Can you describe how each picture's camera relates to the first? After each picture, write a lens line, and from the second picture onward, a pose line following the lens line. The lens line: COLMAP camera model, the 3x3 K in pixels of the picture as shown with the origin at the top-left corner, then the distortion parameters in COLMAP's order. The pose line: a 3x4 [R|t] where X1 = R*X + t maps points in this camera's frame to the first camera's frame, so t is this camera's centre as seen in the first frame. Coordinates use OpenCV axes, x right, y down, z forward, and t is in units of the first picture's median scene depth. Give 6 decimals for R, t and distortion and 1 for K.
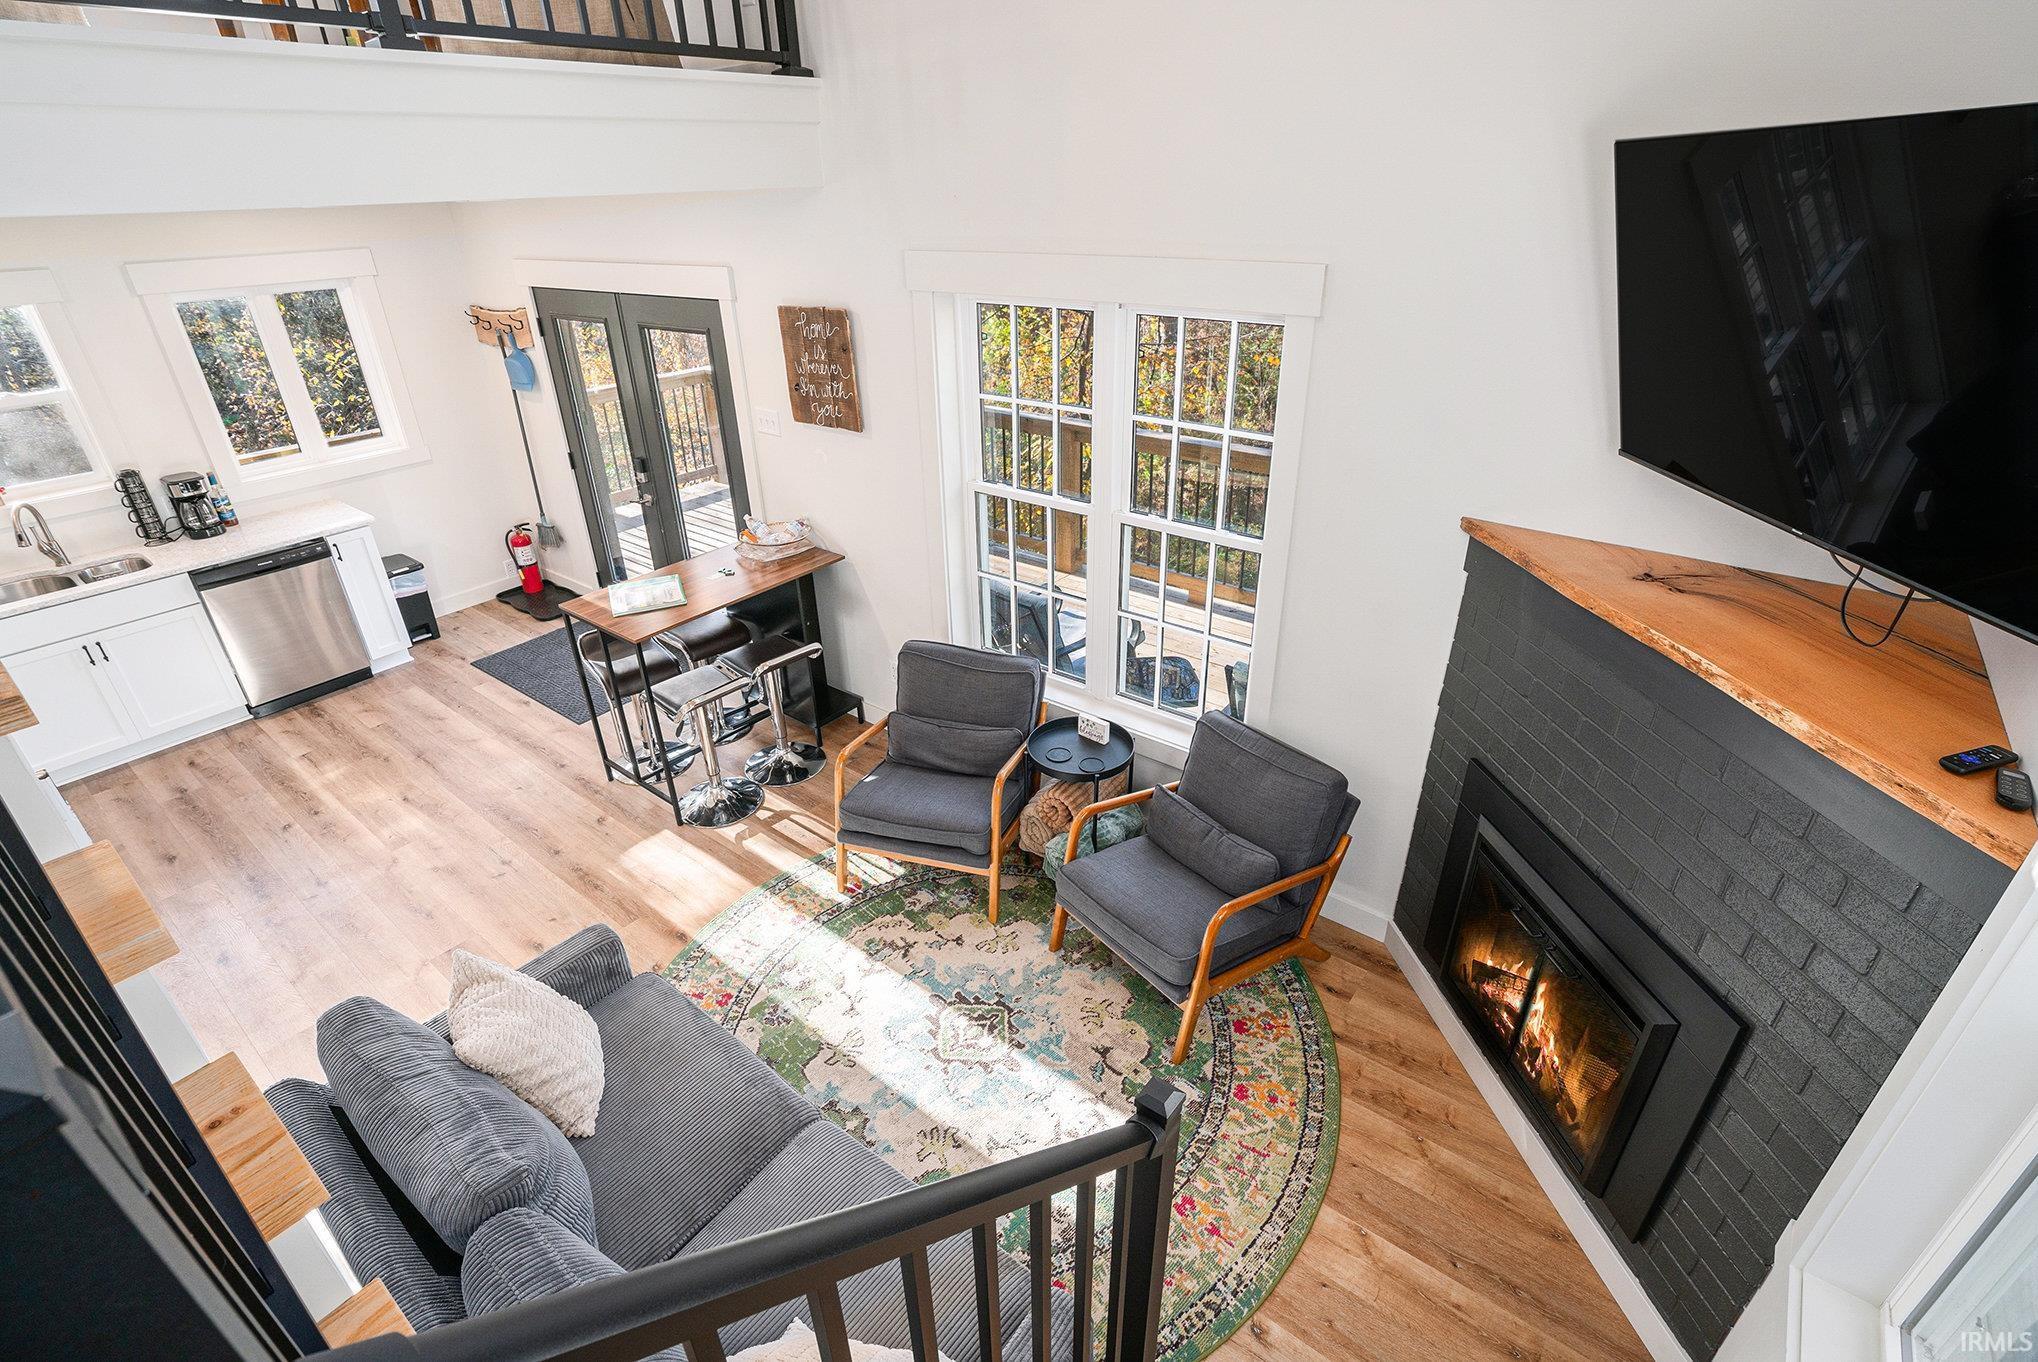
lens RADIAL K [[932.6, 0, 1062.7], [0, 932.6, 655.0], [0, 0, 1]] dist [-0.029524, 0.001594]
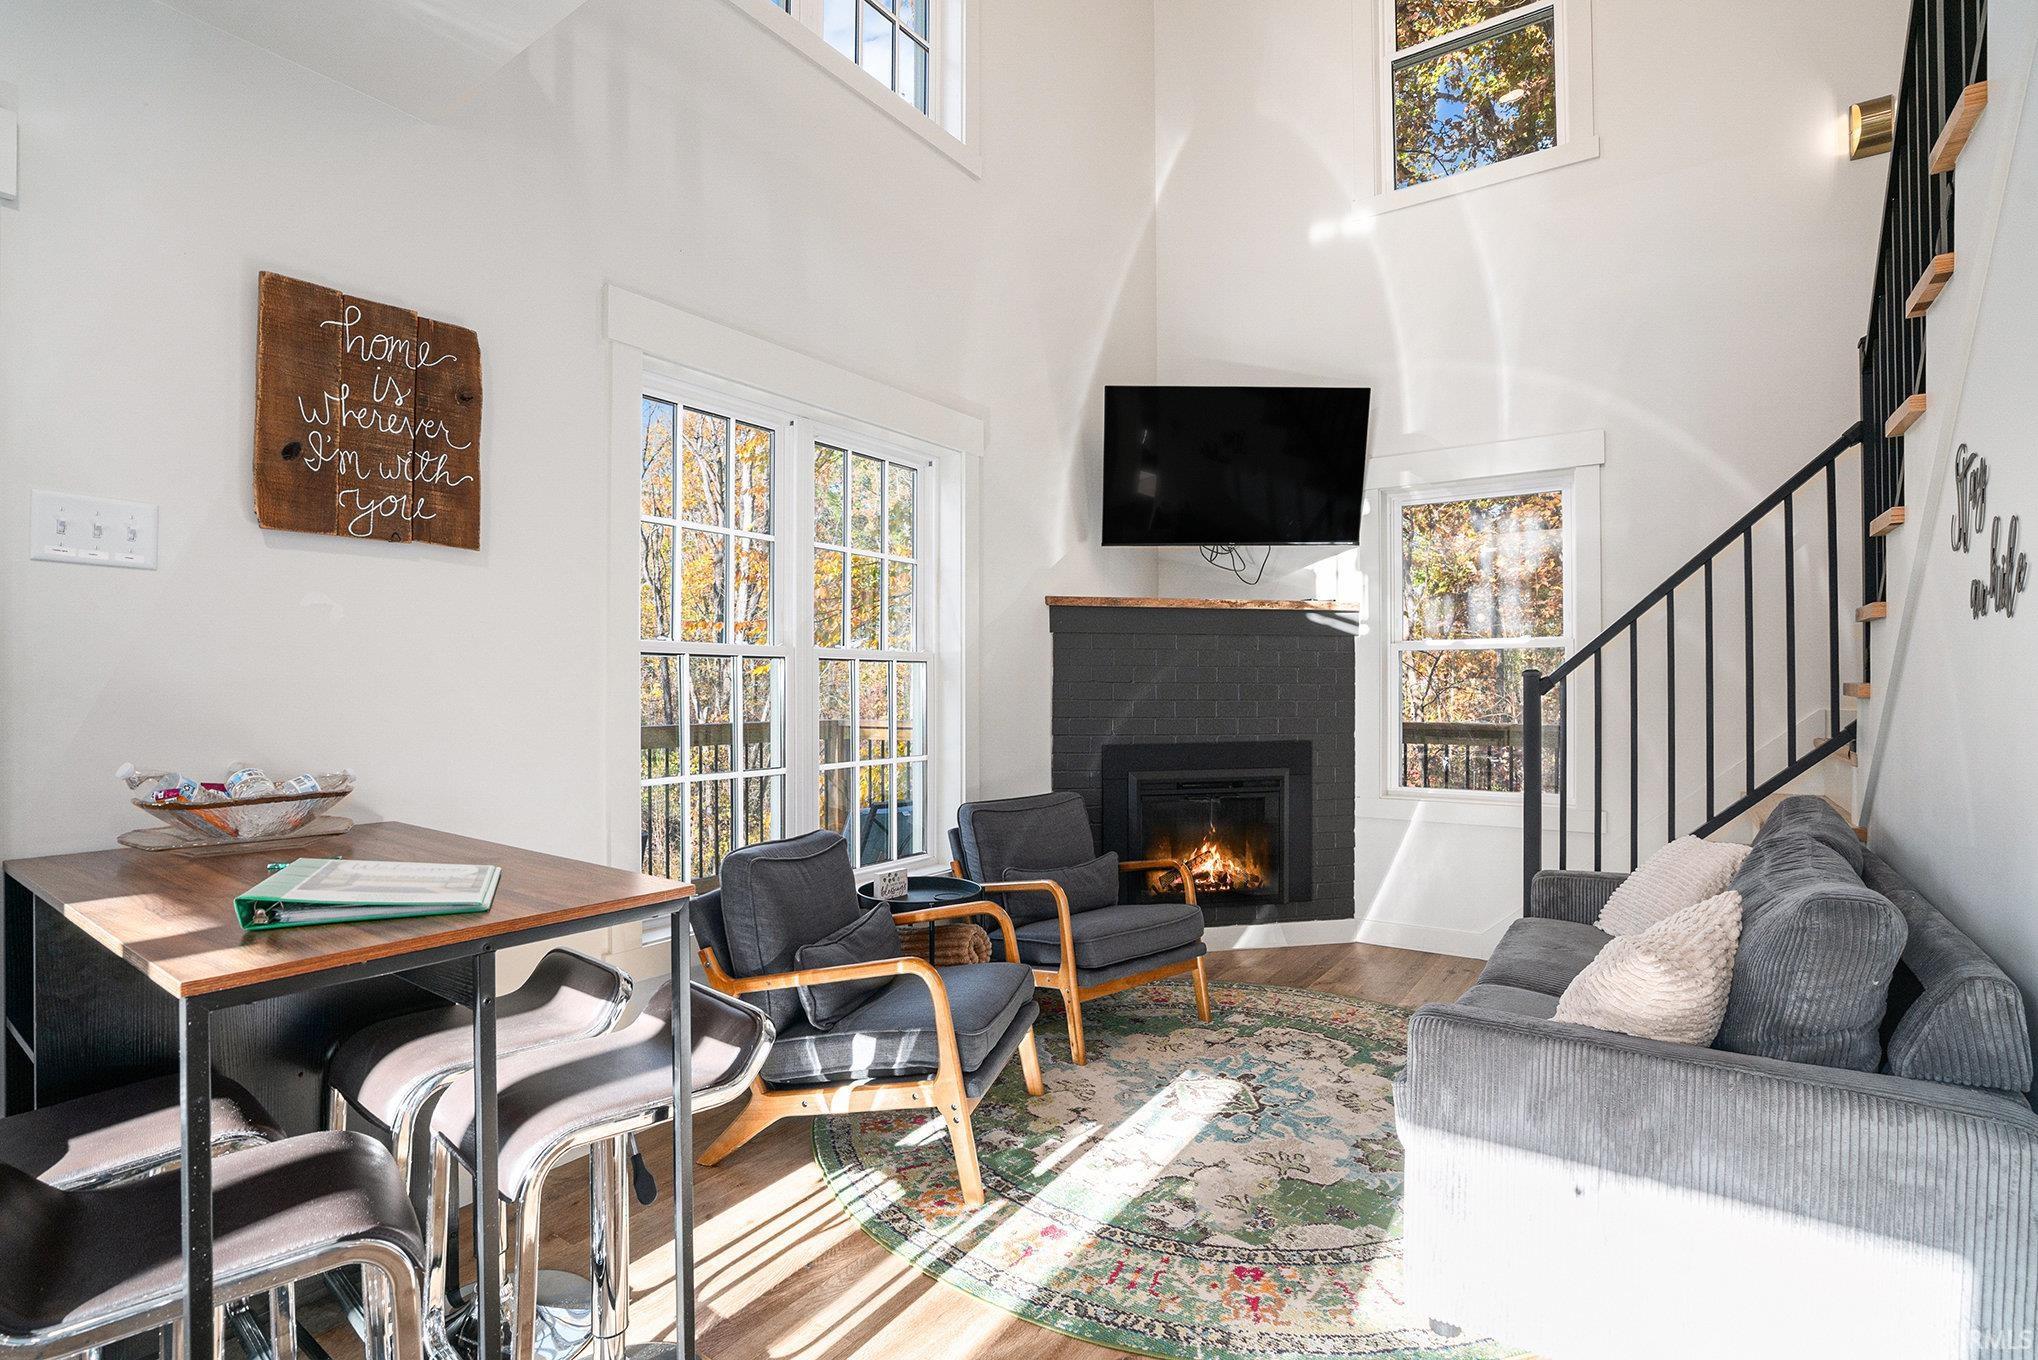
lens RADIAL K [[985.2, 0, 1019.0], [0, 985.2, 680.0], [0, 0, 1]] dist [-0.003039, 0.000383]
pose [[-0.030757, 0.017340, 0.999376, -0.708619], [0.454363, 0.890816, -0.001473, -0.025060], [-0.890286, 0.454034, -0.035278, 0.689130]]
